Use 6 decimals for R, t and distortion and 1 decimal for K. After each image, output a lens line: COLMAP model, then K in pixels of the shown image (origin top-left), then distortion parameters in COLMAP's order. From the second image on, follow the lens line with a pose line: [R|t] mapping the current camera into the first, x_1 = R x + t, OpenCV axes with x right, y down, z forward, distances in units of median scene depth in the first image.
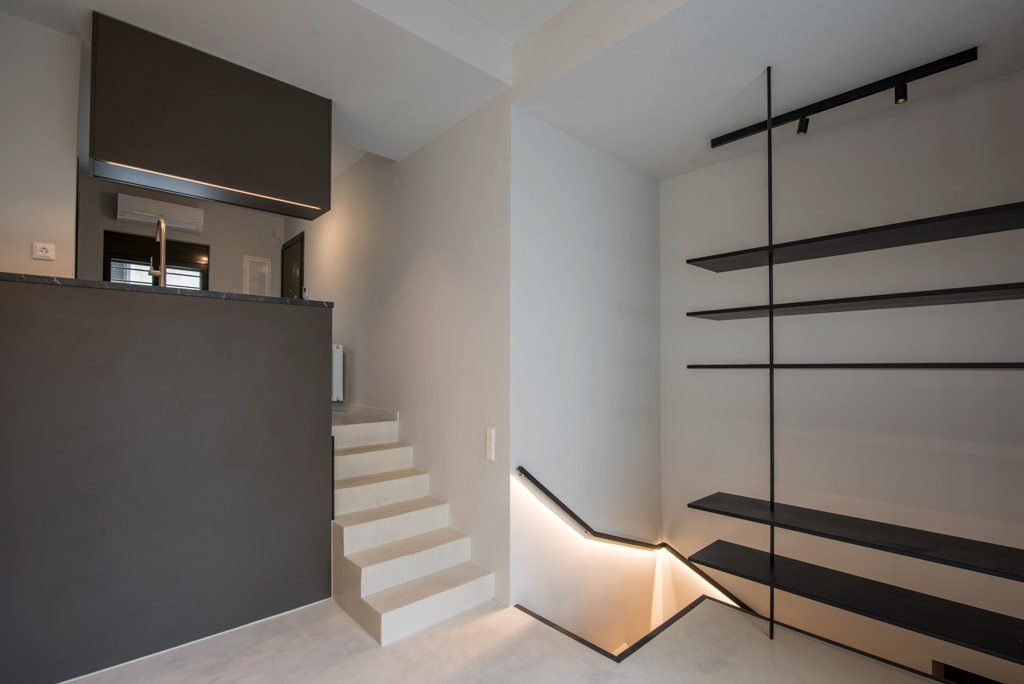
lens RADIAL K [[472.4, 0, 528.5], [0, 472.4, 365.6], [0, 0, 1]] dist [-0.001561, 0.000300]
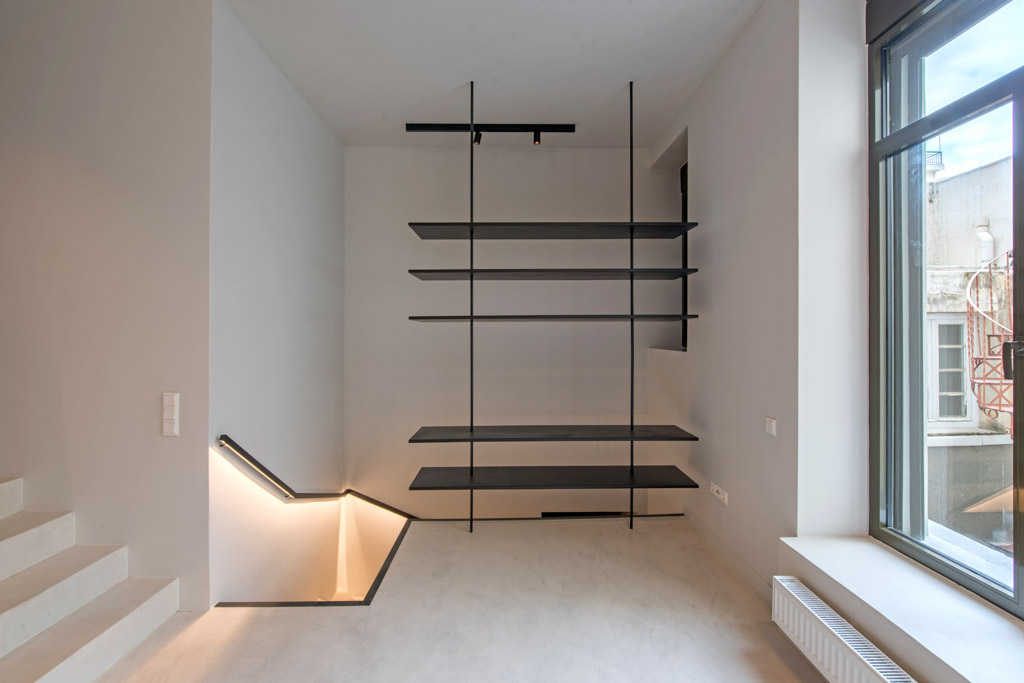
lens RADIAL K [[418.0, 0, 514.2], [0, 418.0, 333.2], [0, 0, 1]] dist [-0.002023, 0.000125]
pose [[0.686957, -0.005154, 0.726680, -0.199759], [0.003293, 0.999987, 0.003980, 0.033502], [-0.726691, -0.000341, 0.686964, 0.126129]]
